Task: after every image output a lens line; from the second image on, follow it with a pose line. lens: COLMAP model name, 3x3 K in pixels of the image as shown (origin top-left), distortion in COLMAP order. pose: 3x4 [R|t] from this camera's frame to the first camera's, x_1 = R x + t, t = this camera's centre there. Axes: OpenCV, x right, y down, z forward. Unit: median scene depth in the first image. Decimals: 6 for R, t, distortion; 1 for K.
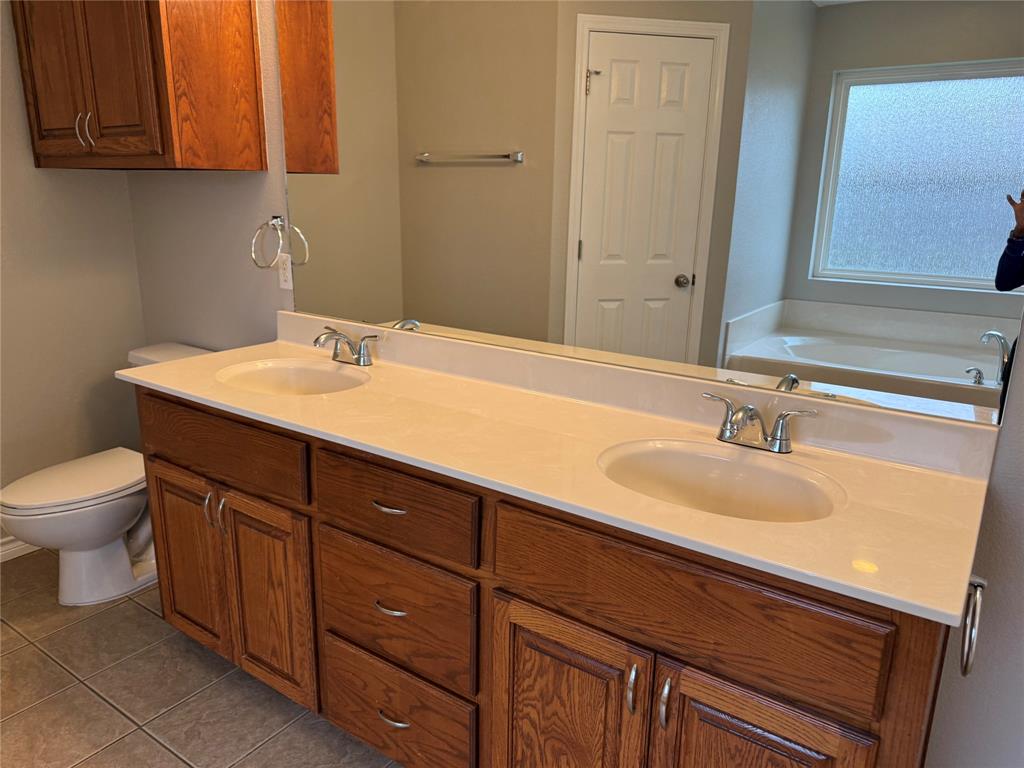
lens RADIAL K [[720.0, 0, 511.2], [0, 720.0, 382.9], [0, 0, 1]] dist [-0.005991, -0.006596]
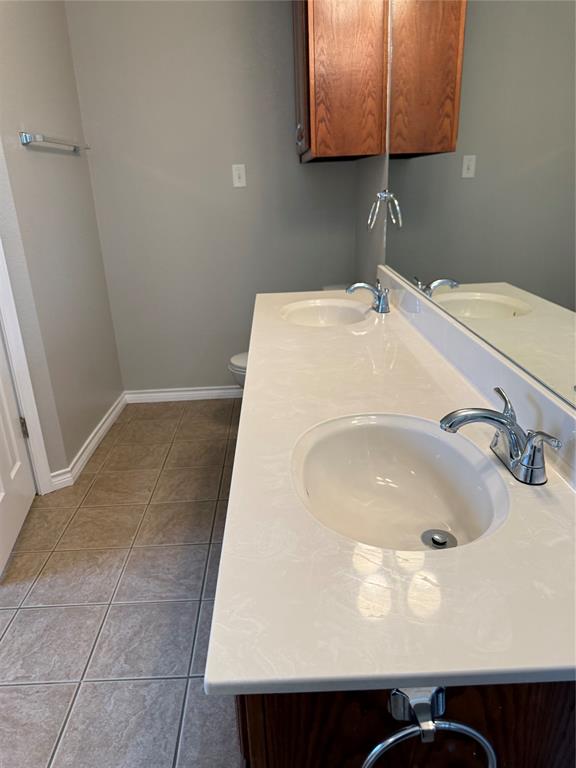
lens RADIAL K [[540.0, 0, 287.7], [0, 540.0, 385.6], [0, 0, 1]] dist [-0.005991, -0.006596]
pose [[0.589525, 0.250006, -0.768087, 0.419568], [-0.162126, 0.968169, 0.190695, -0.049720], [0.791313, 0.012107, 0.611292, 0.282634]]
